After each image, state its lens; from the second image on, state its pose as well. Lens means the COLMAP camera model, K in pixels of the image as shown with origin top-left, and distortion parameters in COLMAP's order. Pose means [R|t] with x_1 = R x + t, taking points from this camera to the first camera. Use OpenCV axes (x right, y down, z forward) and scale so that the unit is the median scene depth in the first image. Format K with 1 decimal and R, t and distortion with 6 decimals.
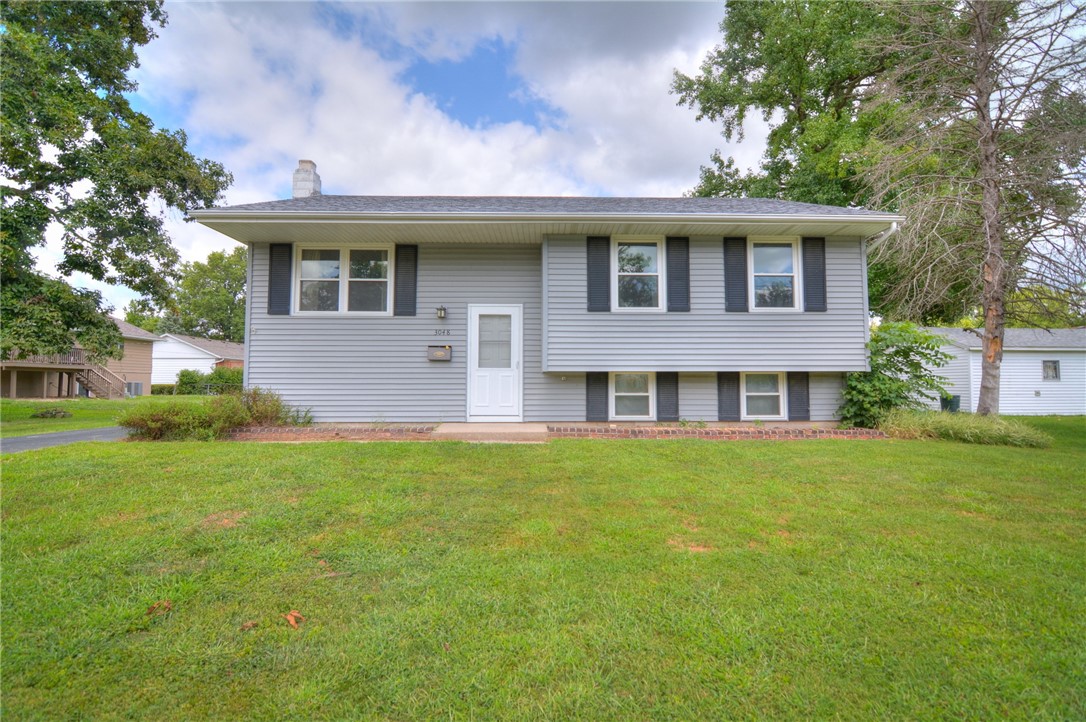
lens RADIAL K [[492.5, 0, 543.0], [0, 492.5, 361.0], [0, 0, 1]] dist [-0.015715, -0.000021]
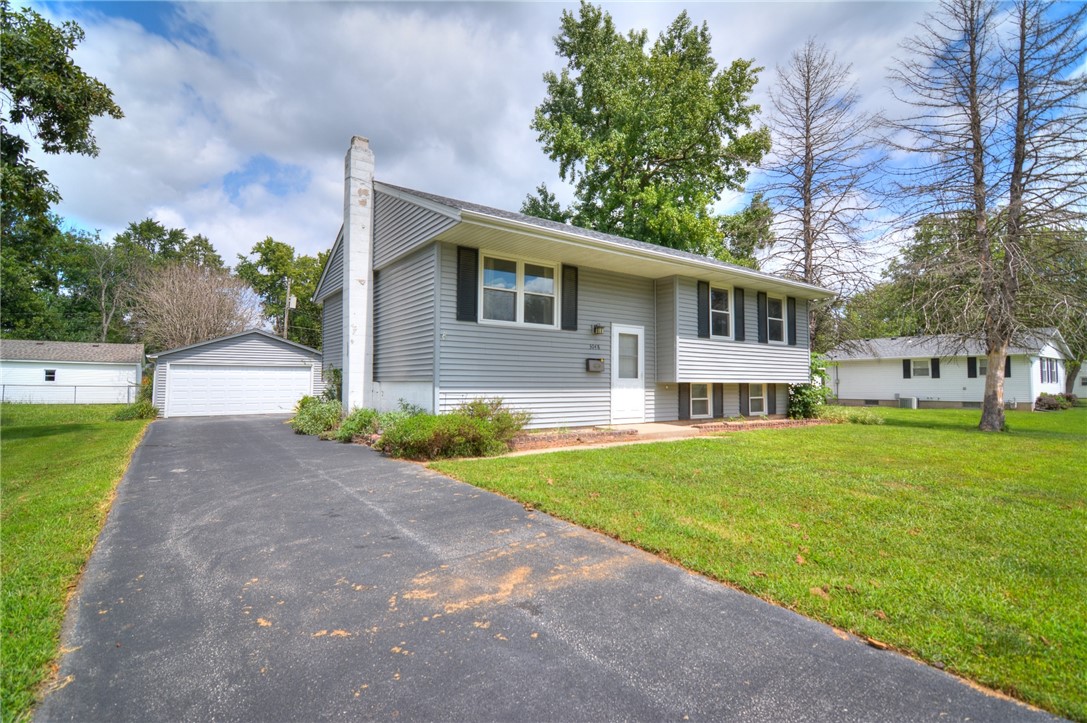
lens RADIAL K [[523.3, 0, 543.5], [0, 523.3, 361.5], [0, 0, 1]] dist [-0.052192, -0.000003]
pose [[0.821788, 0.027585, 0.569125, -0.986226], [-0.019462, 0.999604, -0.020348, 0.001919], [-0.569460, 0.005646, 0.821999, 0.076492]]
